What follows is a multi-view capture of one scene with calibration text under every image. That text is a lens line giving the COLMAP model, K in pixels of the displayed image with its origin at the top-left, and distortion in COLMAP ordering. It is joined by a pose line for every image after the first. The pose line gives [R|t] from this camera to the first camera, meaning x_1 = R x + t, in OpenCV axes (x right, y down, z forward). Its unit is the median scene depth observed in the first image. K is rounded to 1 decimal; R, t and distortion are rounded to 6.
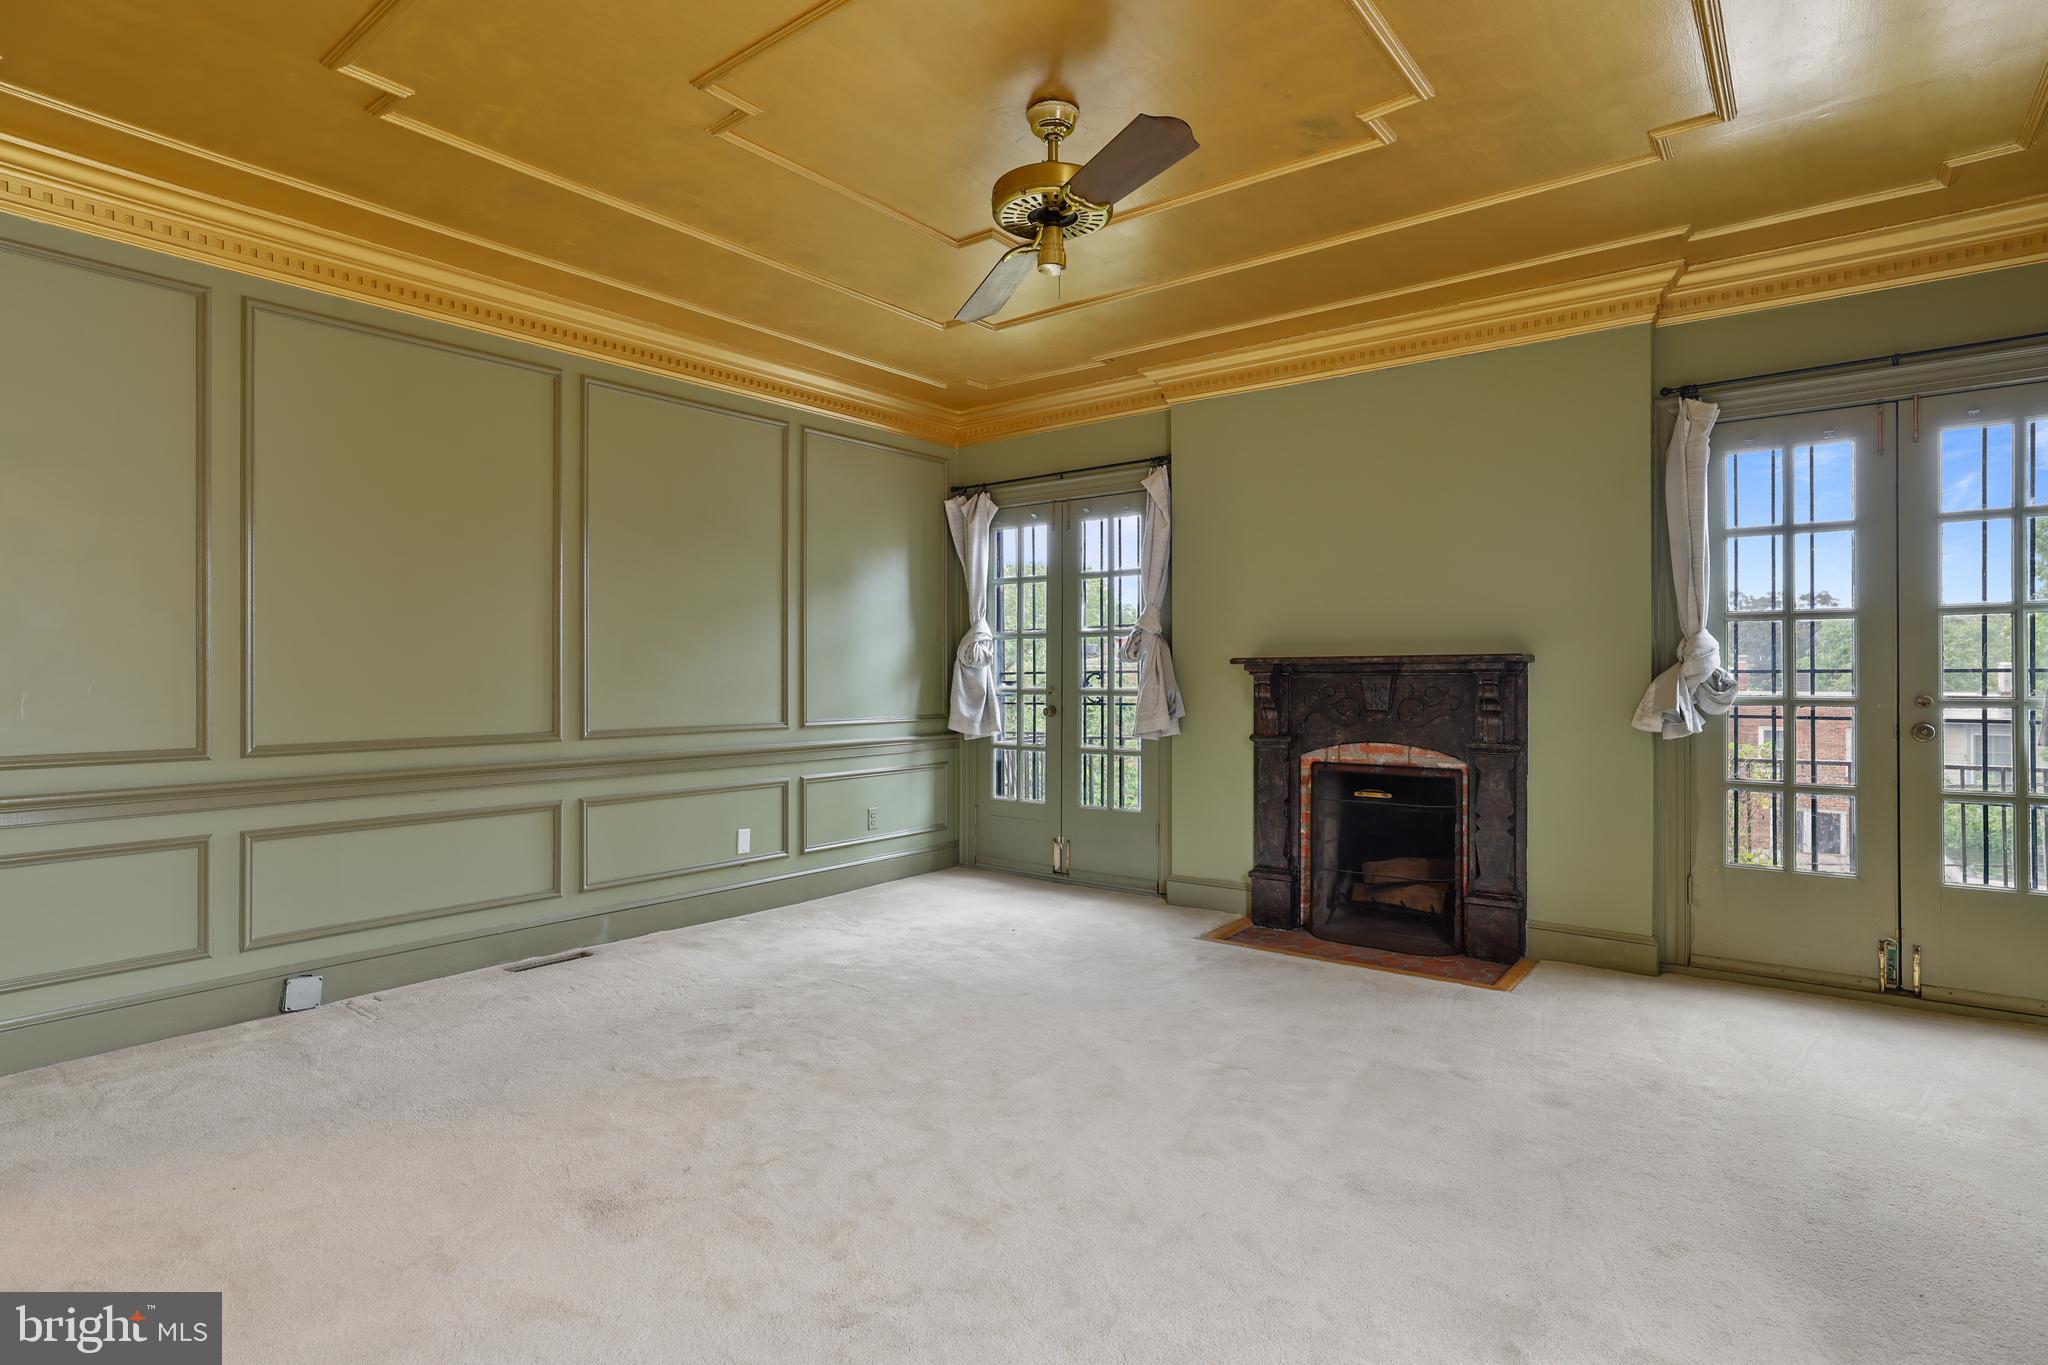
lens RADIAL K [[1017.4, 0, 1024.0], [0, 1017.4, 682.5], [0, 0, 1]] dist [-0.013891, 0.000237]
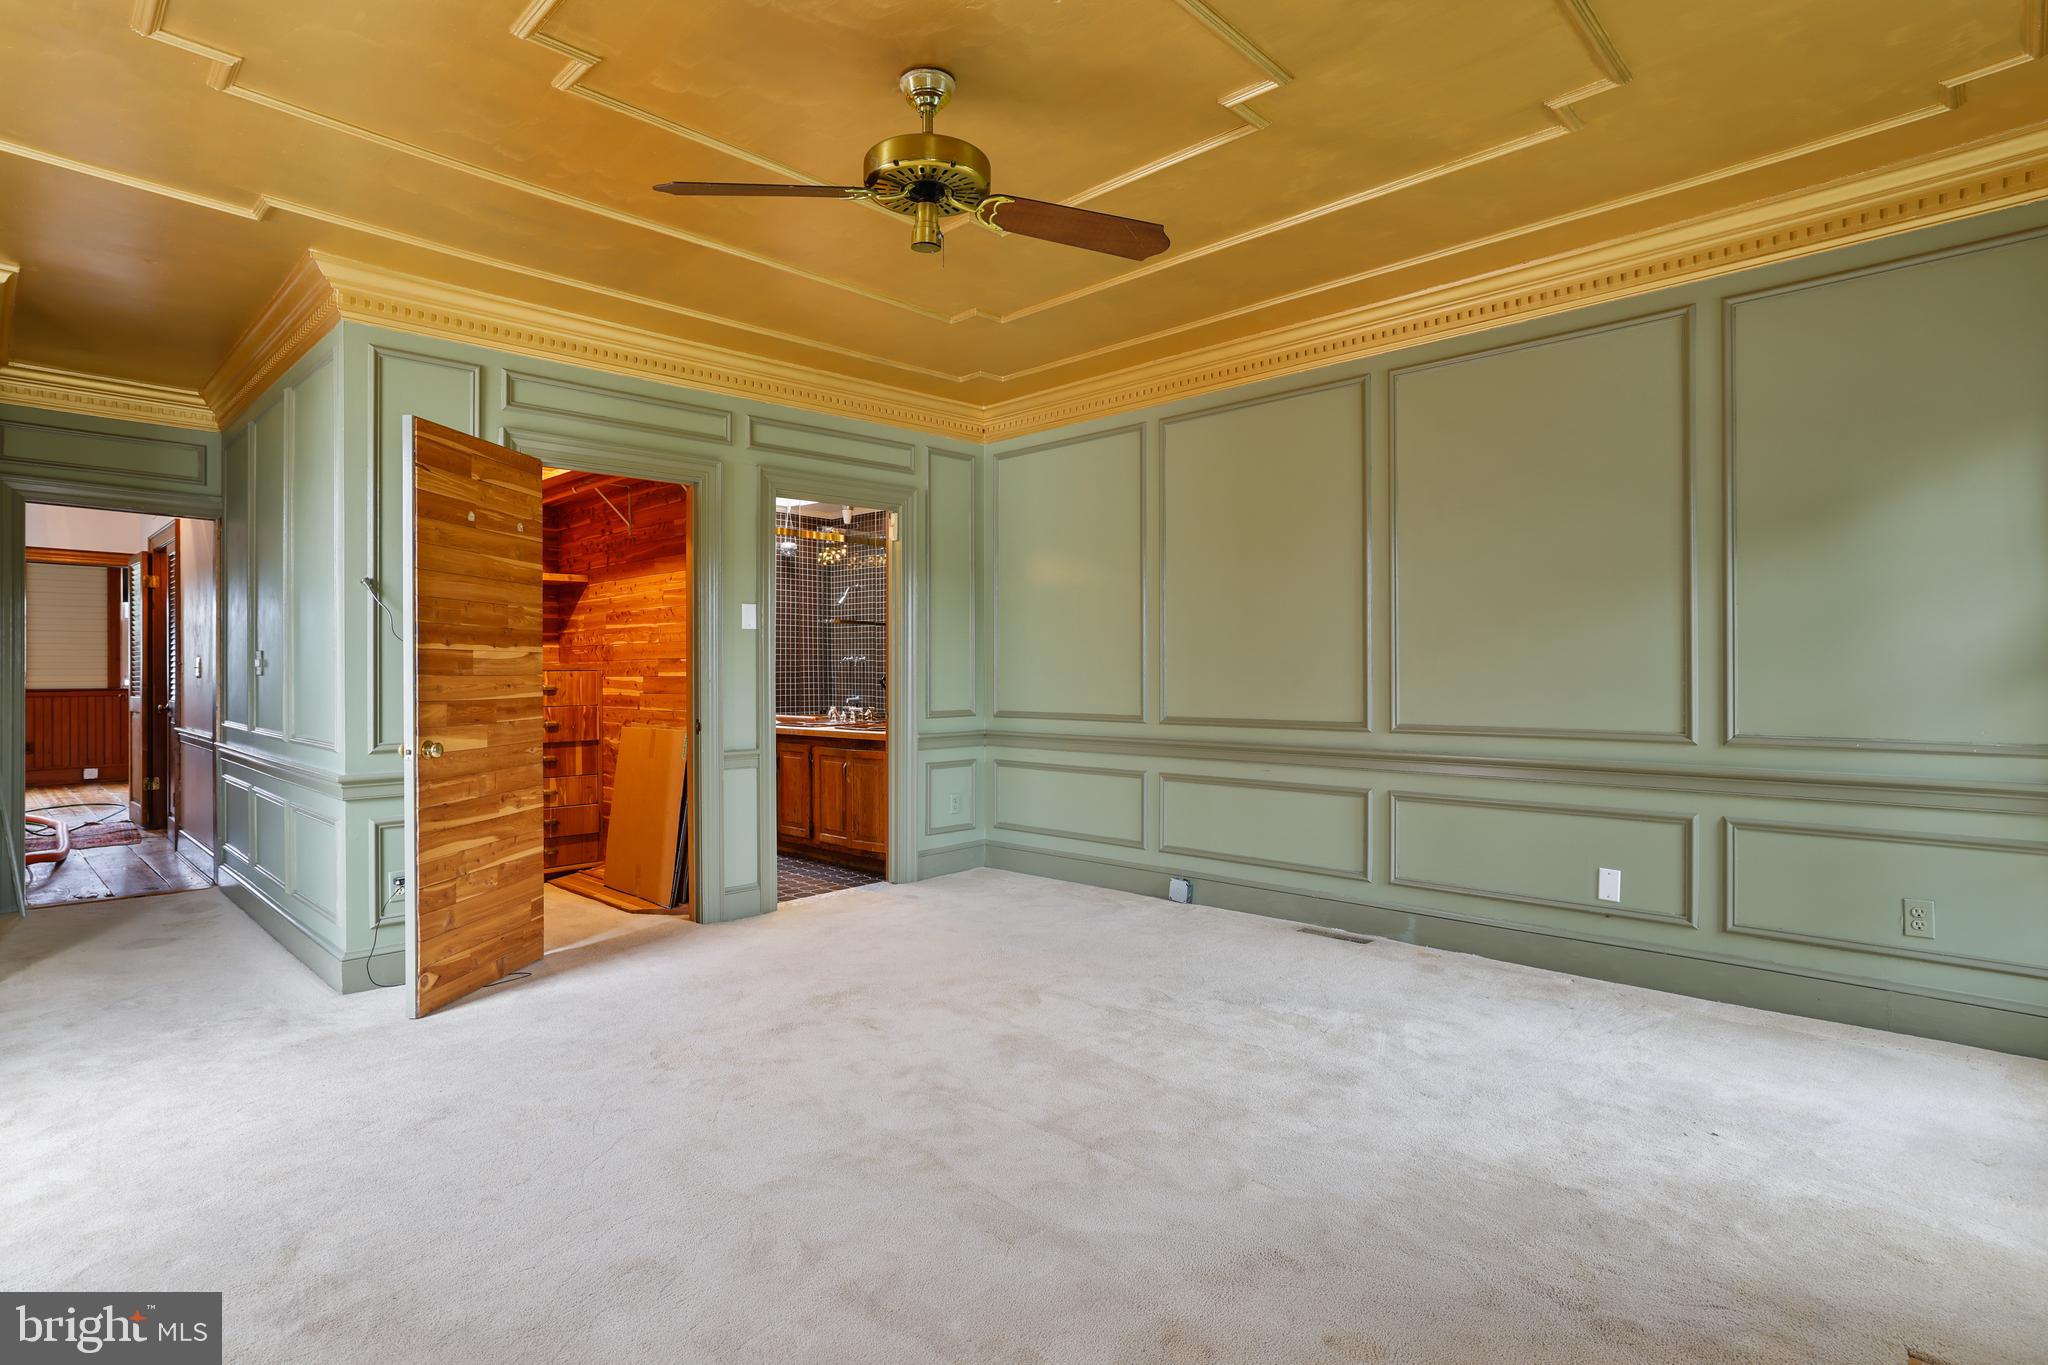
lens RADIAL K [[1017.4, 0, 1024.0], [0, 1017.4, 682.5], [0, 0, 1]] dist [-0.013891, 0.000237]
pose [[-0.090574, 0.013317, -0.995801, 0.605546], [-0.000667, 0.999910, 0.013433, -0.006329], [0.995890, 0.001881, -0.090557, 0.739095]]
